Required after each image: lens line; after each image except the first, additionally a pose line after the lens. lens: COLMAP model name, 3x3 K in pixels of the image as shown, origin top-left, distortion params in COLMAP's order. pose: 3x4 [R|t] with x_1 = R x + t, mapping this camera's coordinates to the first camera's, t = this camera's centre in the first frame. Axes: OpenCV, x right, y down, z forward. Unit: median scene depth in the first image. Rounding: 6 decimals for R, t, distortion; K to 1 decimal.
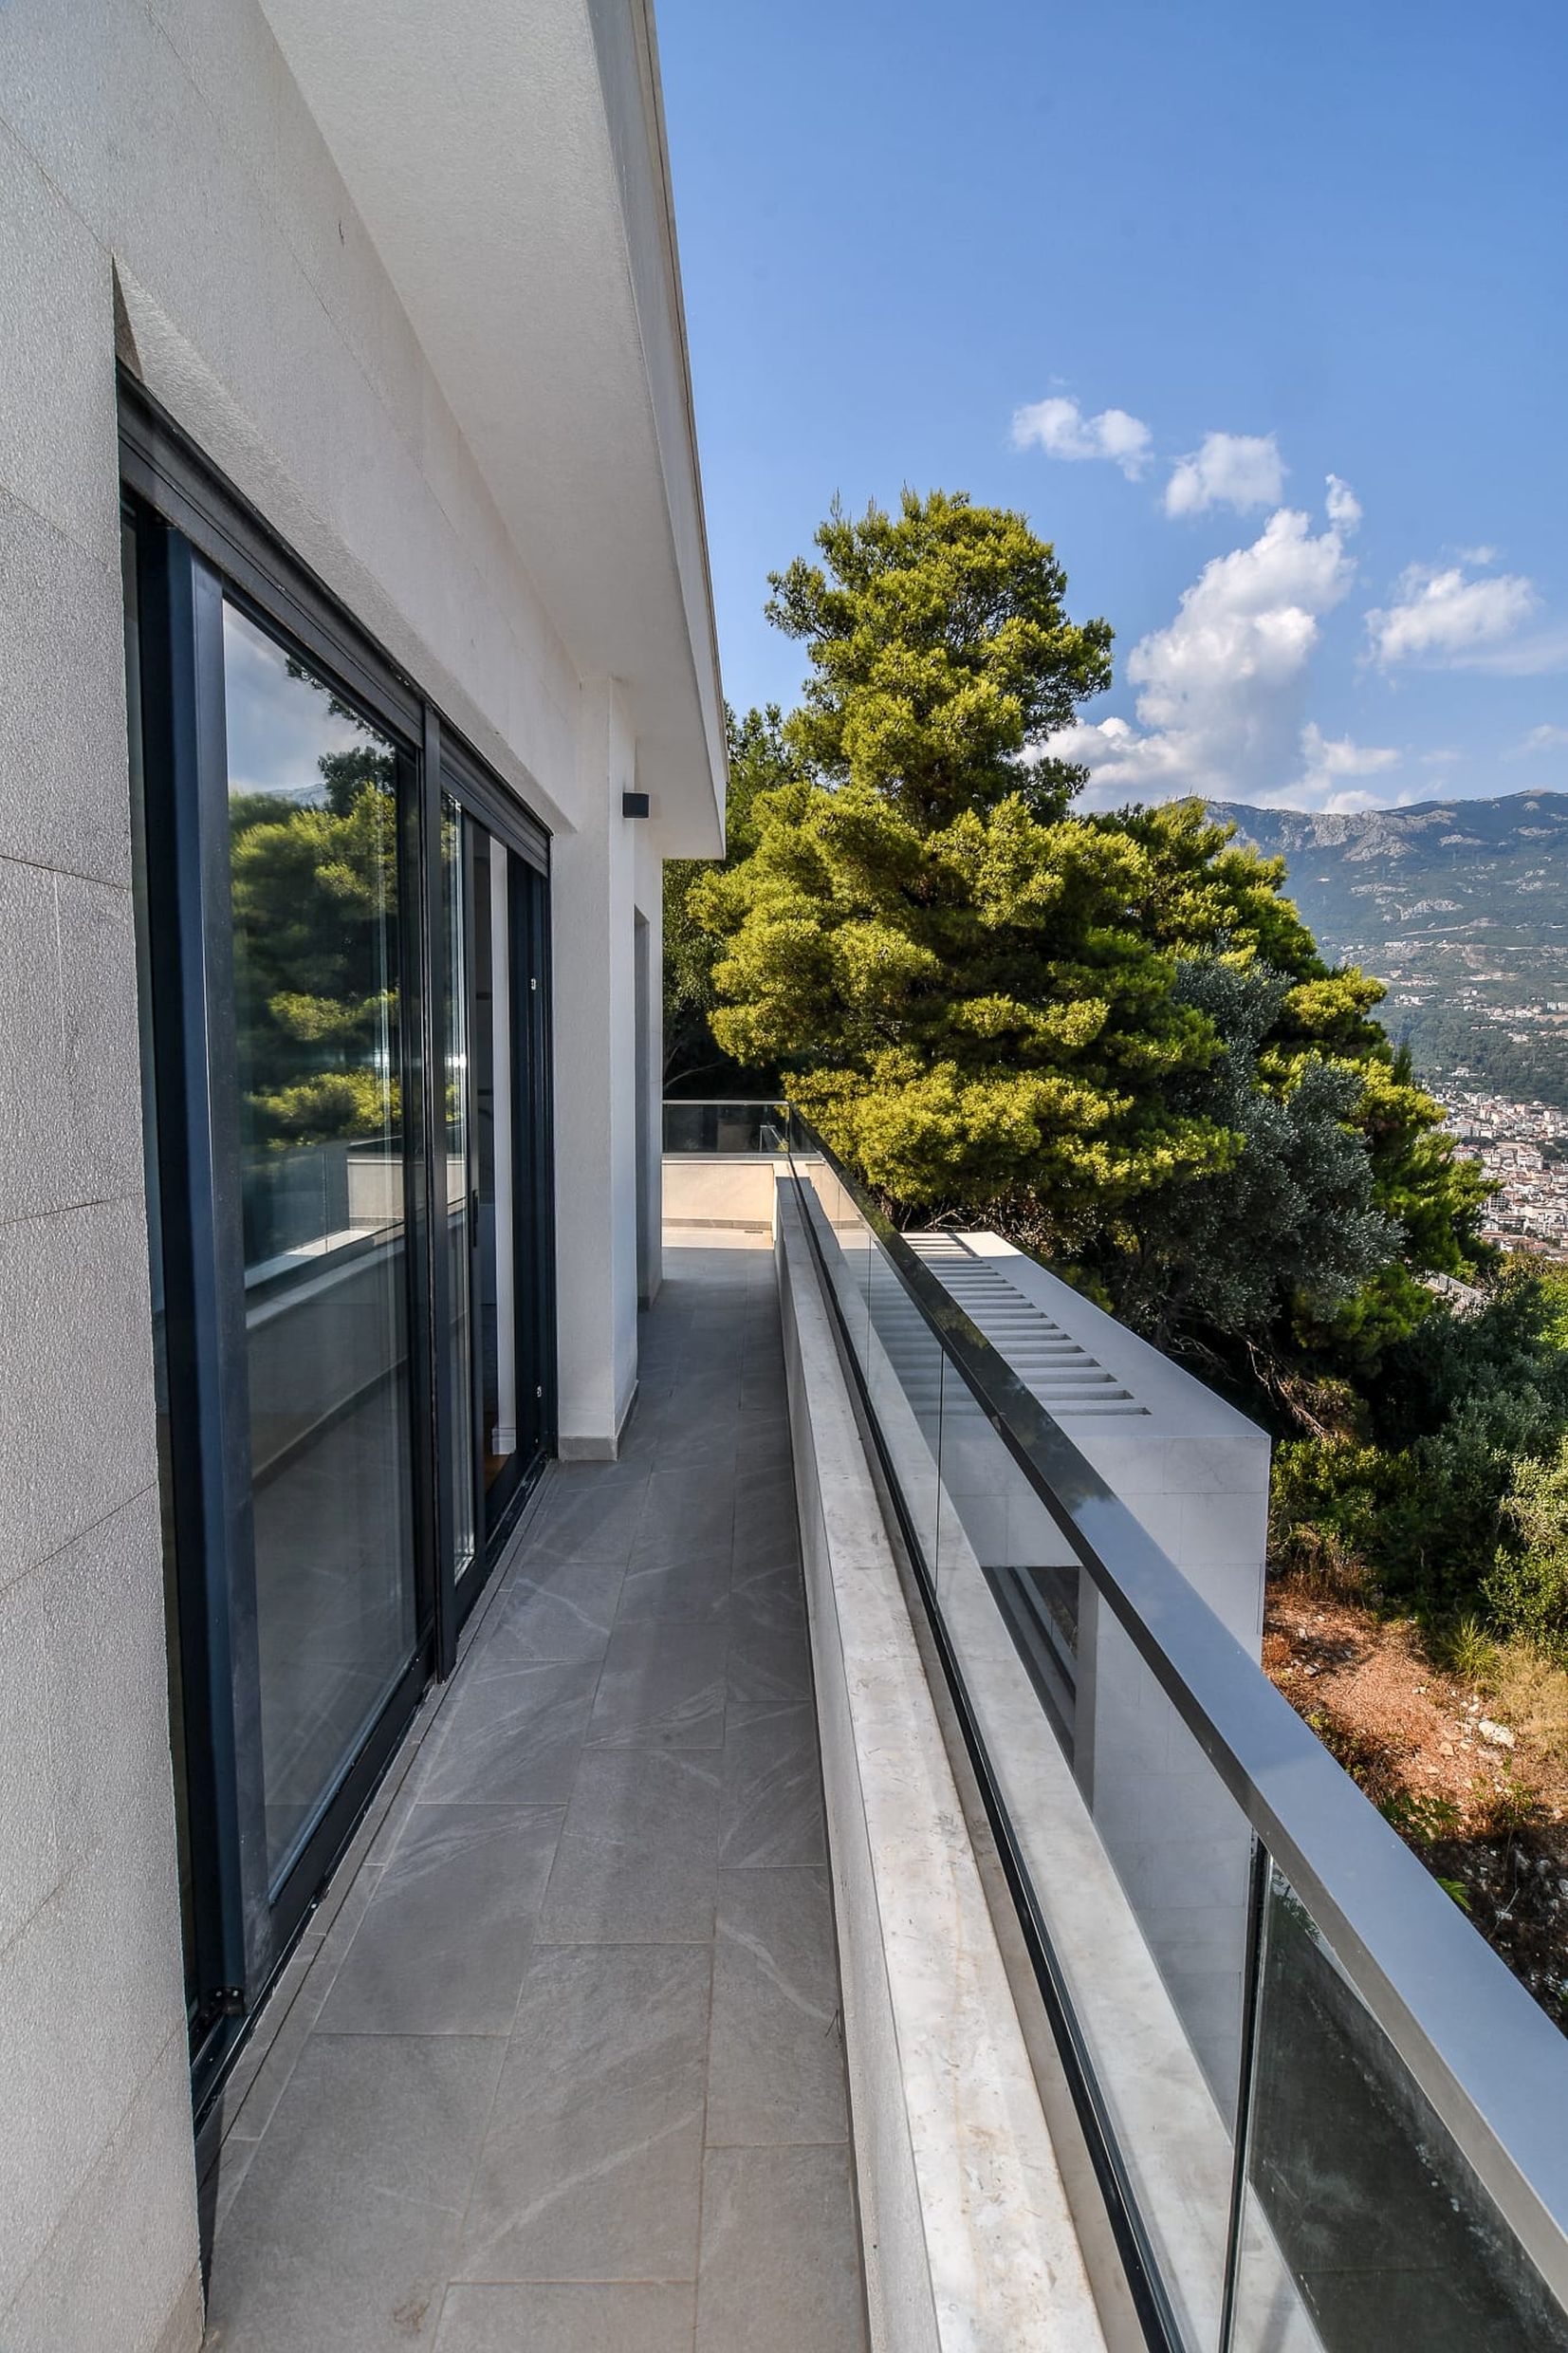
lens RADIAL K [[1596.8, 0, 876.4], [0, 1596.8, 1121.4], [0, 0, 1]] dist [-0.006638, 0.000190]
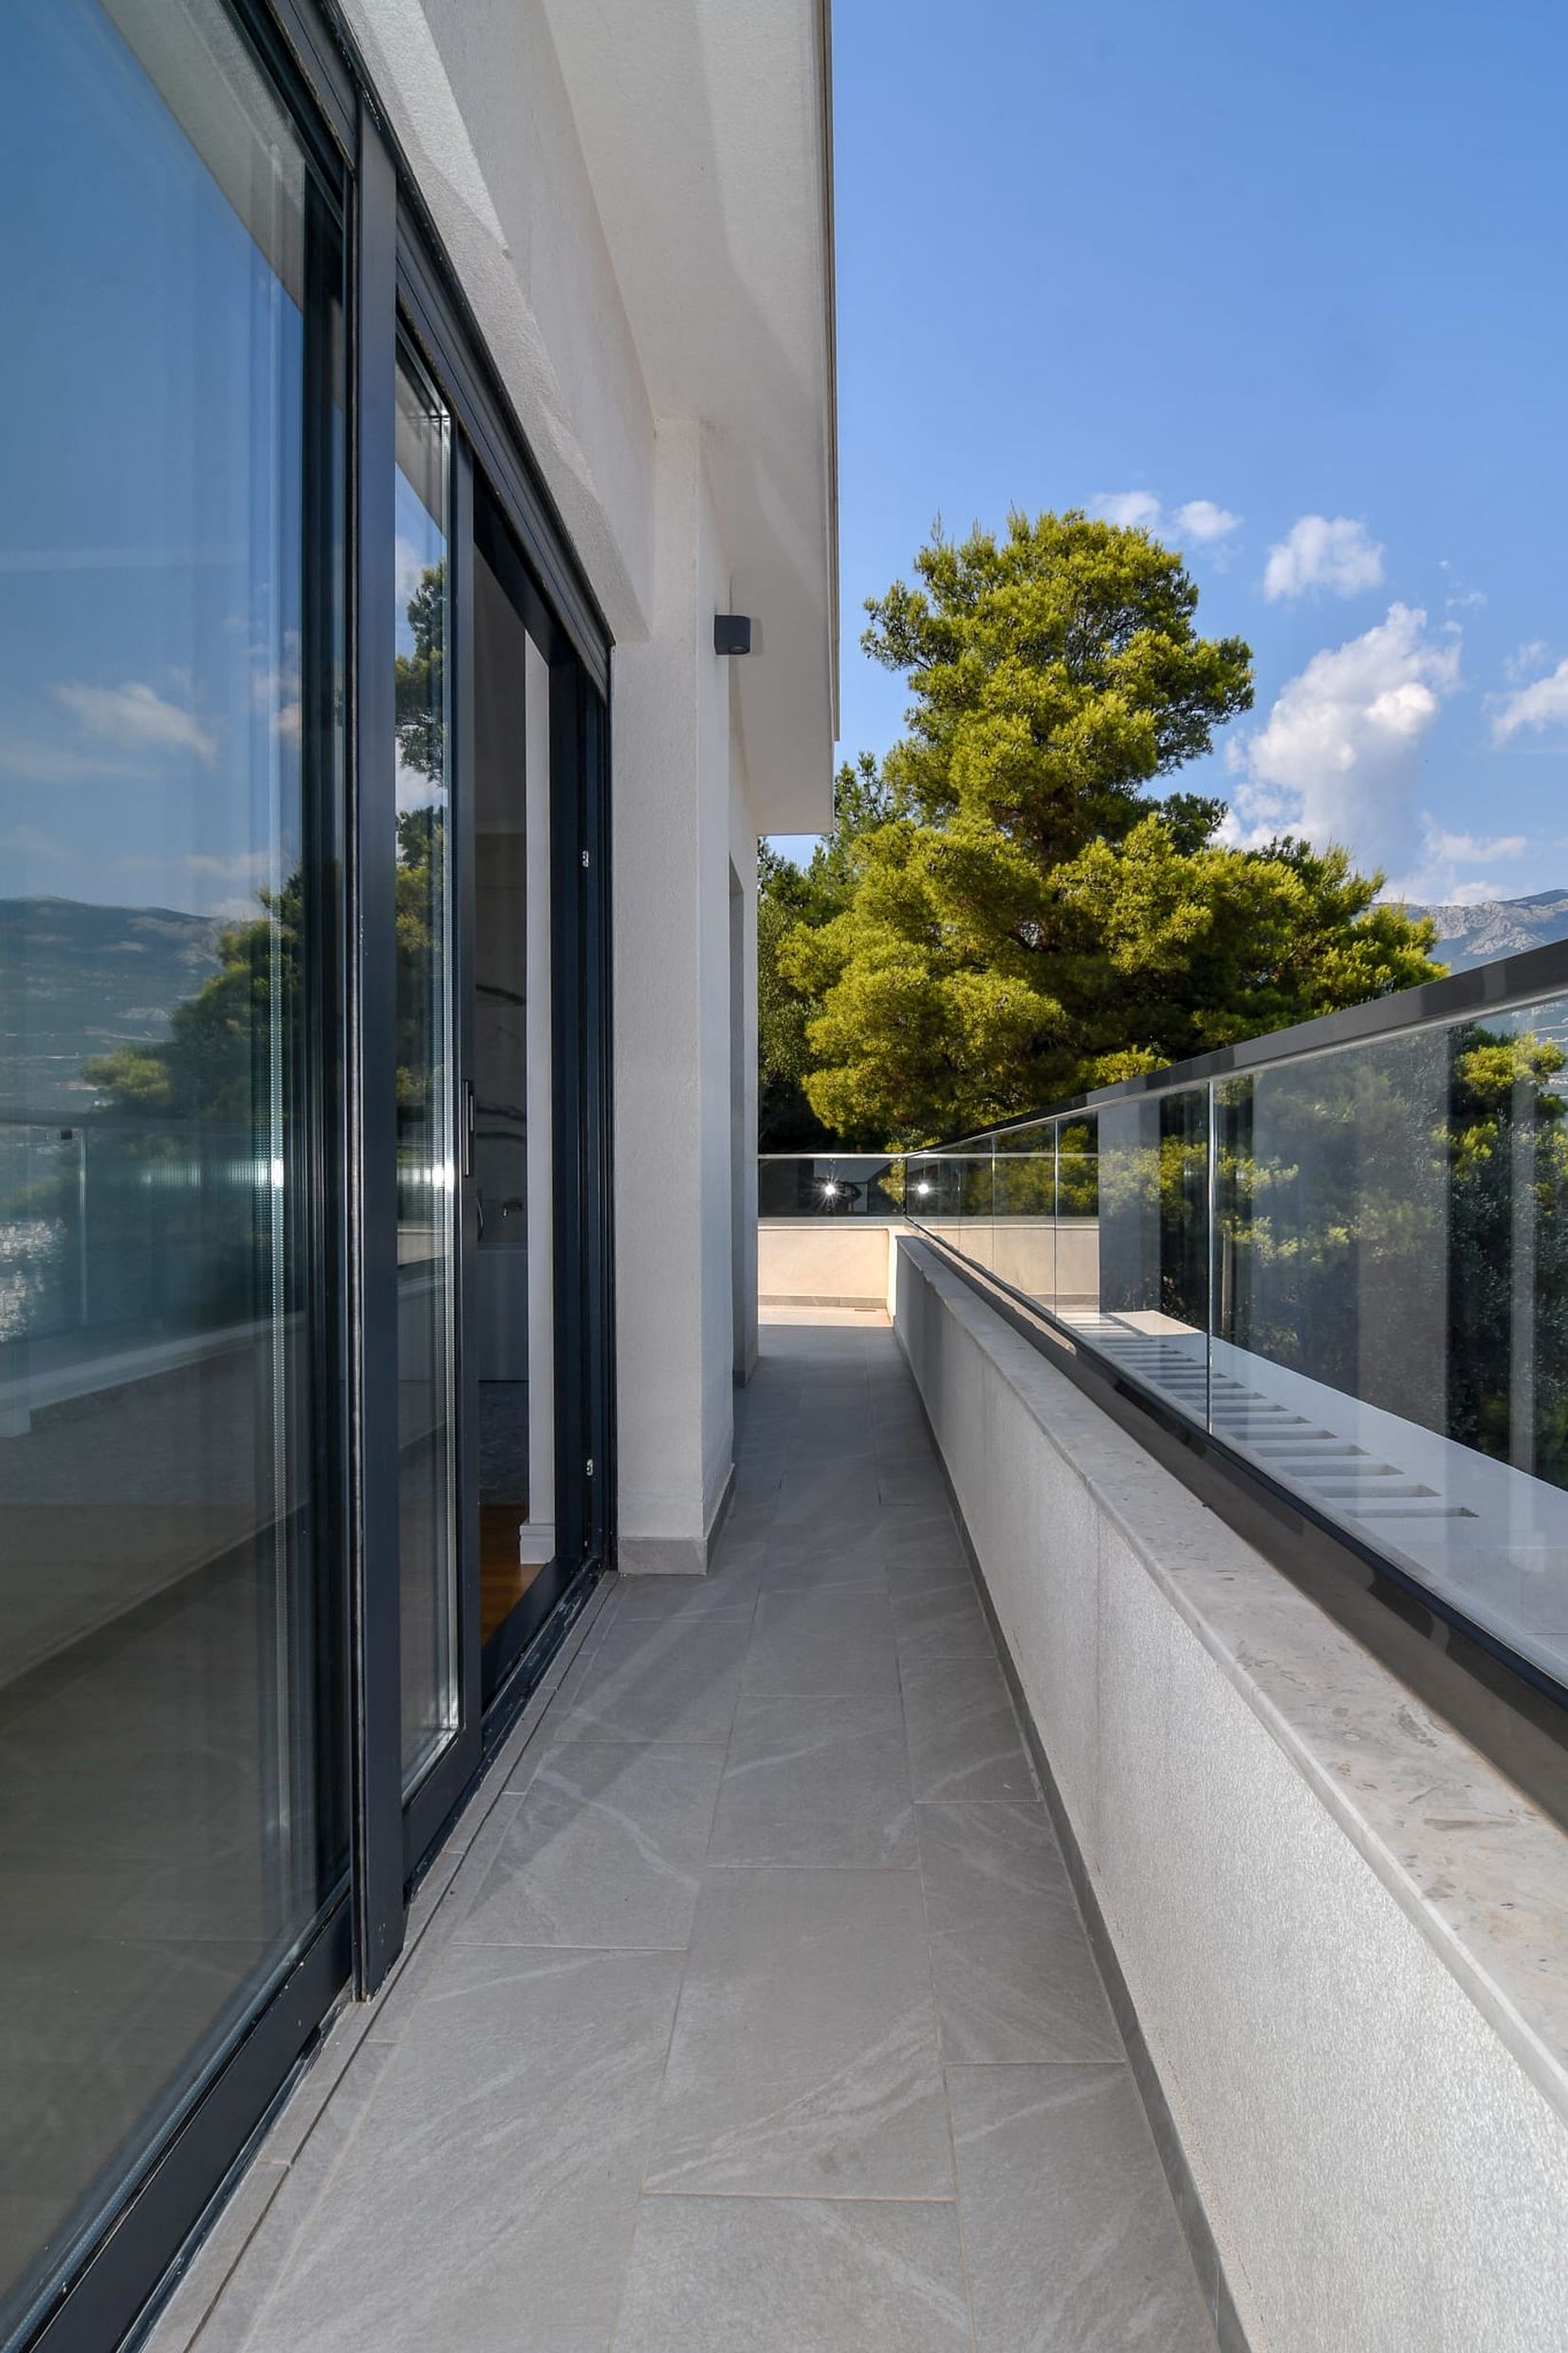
lens RADIAL K [[1429.2, 0, 820.0], [0, 1429.2, 1165.4], [0, 0, 1]] dist [-0.003931, -0.012157]
pose [[0.997234, -0.014513, -0.072895, -0.038913], [0.007537, 0.995442, -0.095075, 0.055807], [0.073942, 0.094262, 0.992798, 0.222979]]
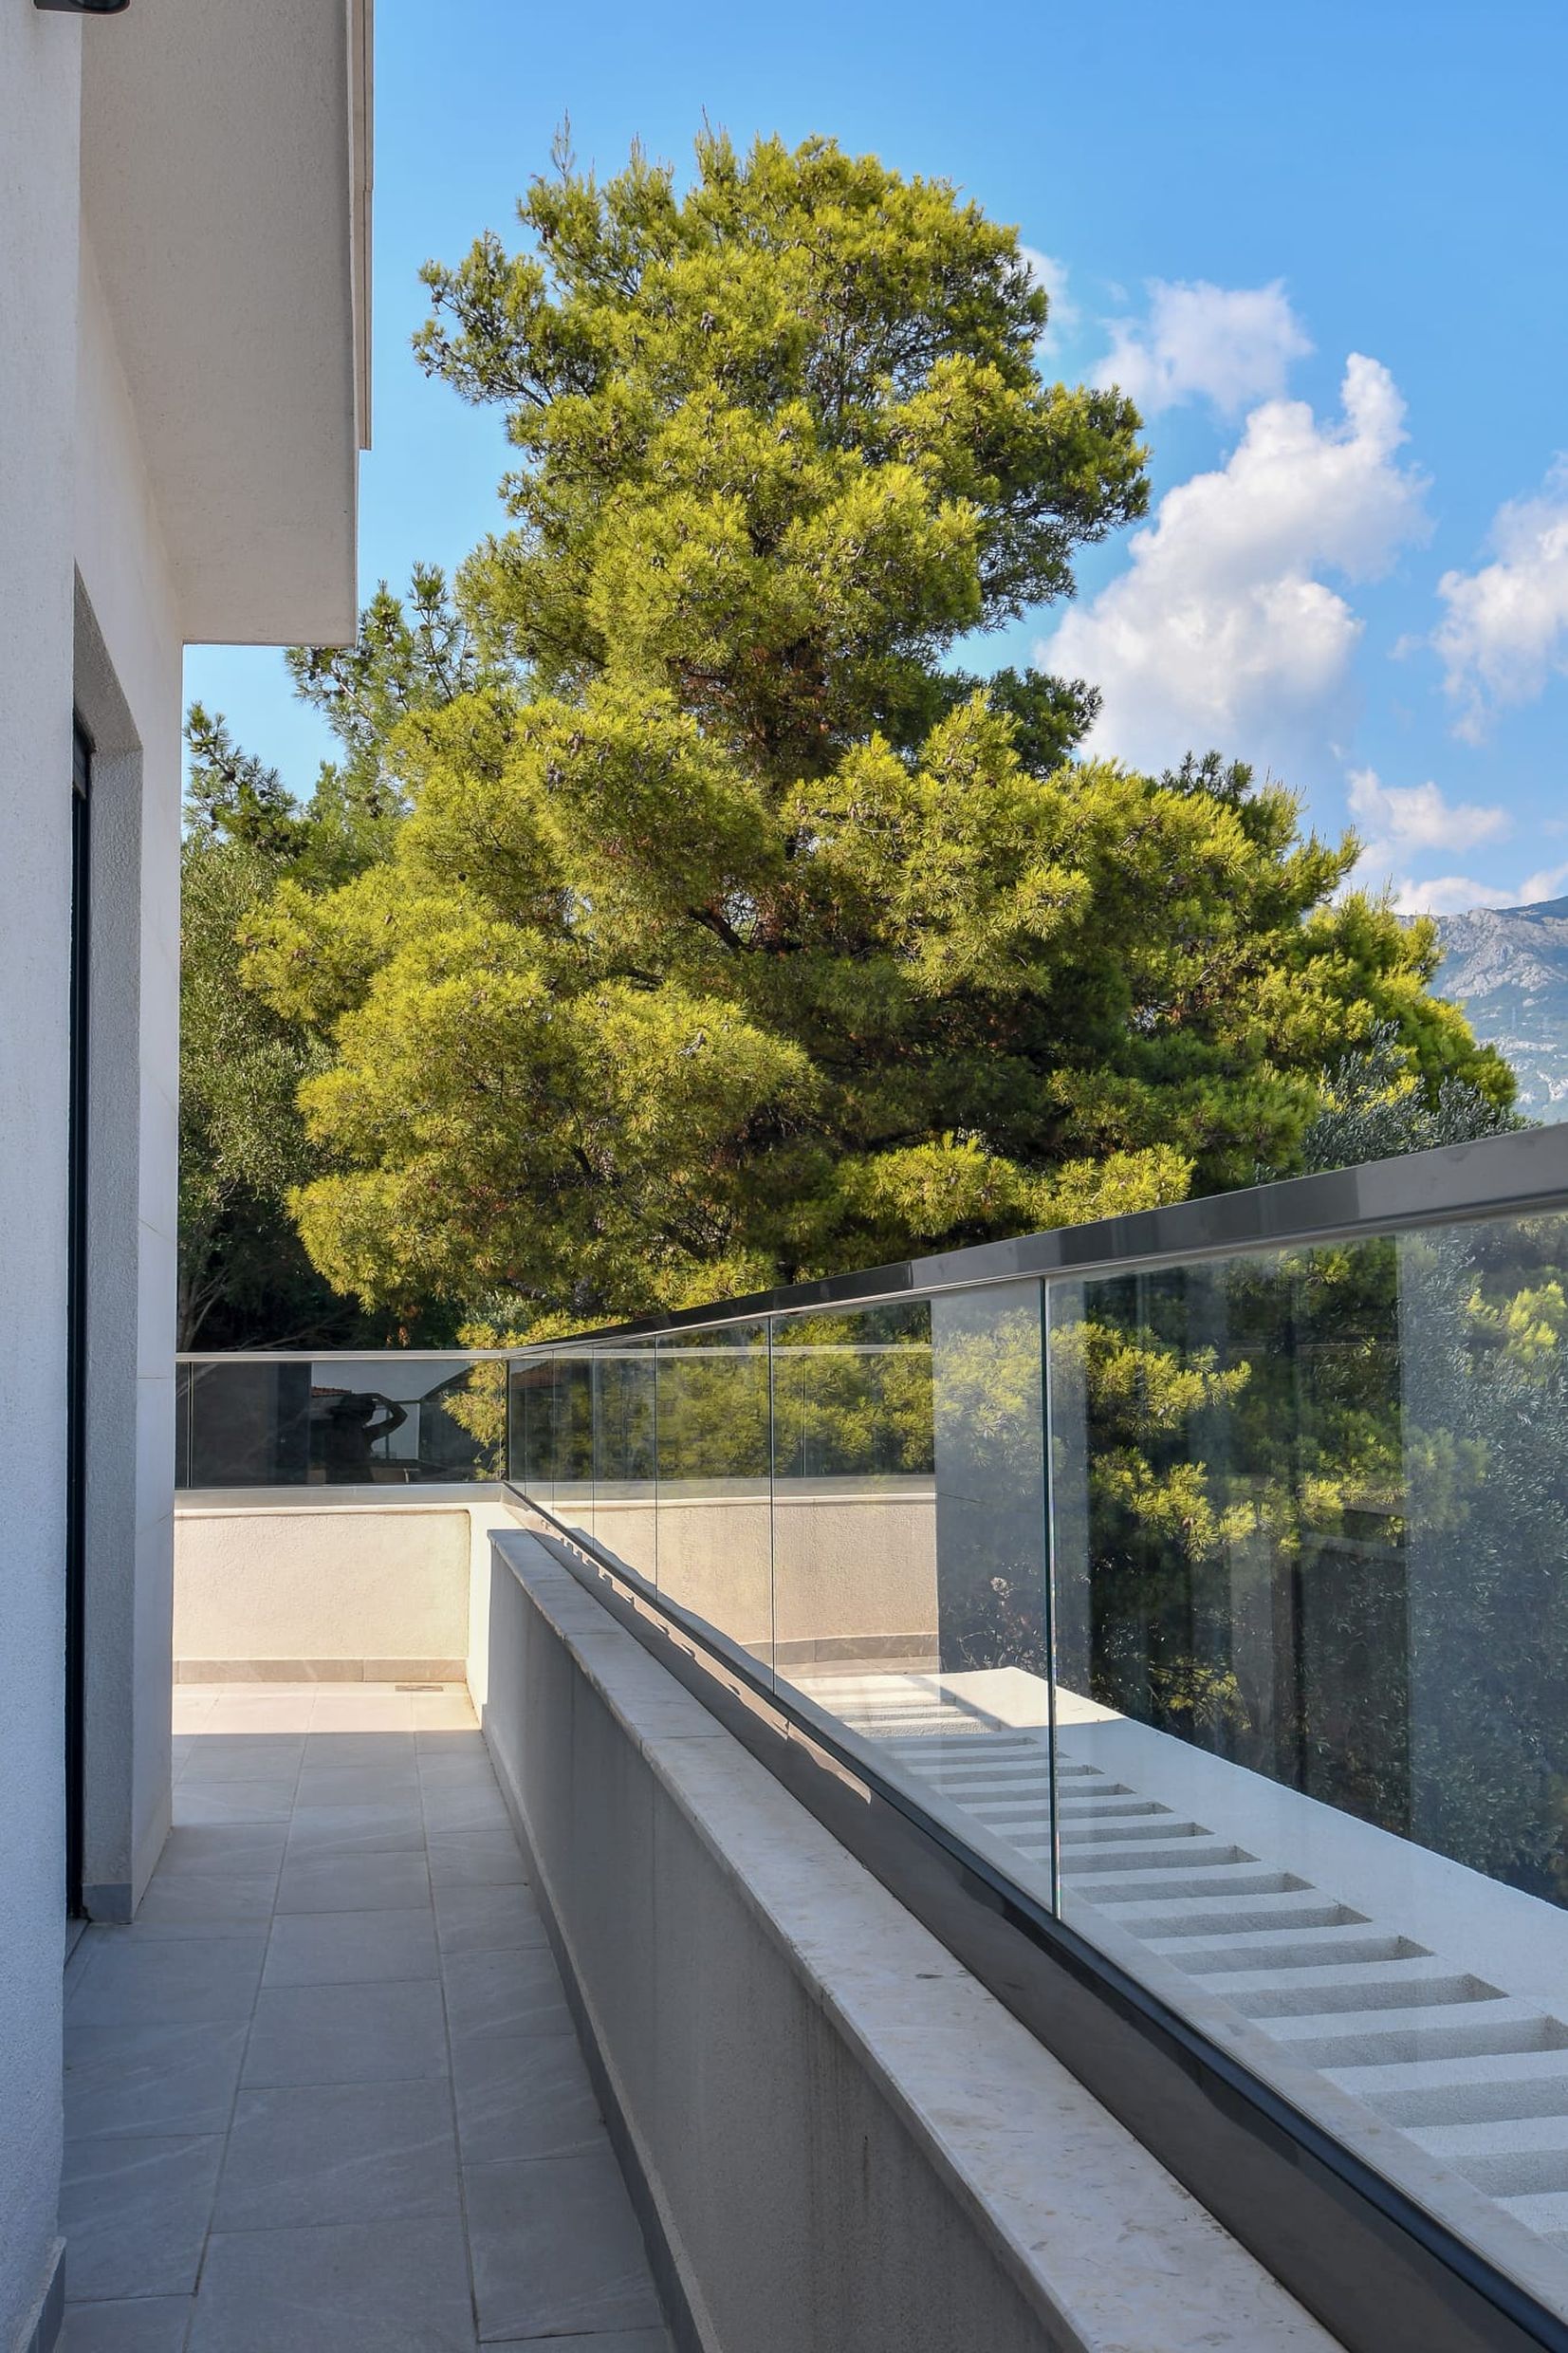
lens RADIAL K [[2331.4, 0, 812.5], [0, 2331.4, 1205.1], [0, 0, 1]] dist [-0.003794, 0.012534]
pose [[0.991215, -0.011952, 0.131716, -0.048008], [0.032097, 0.987874, -0.151901, 0.036690], [-0.128303, 0.154794, 0.979580, 0.364838]]
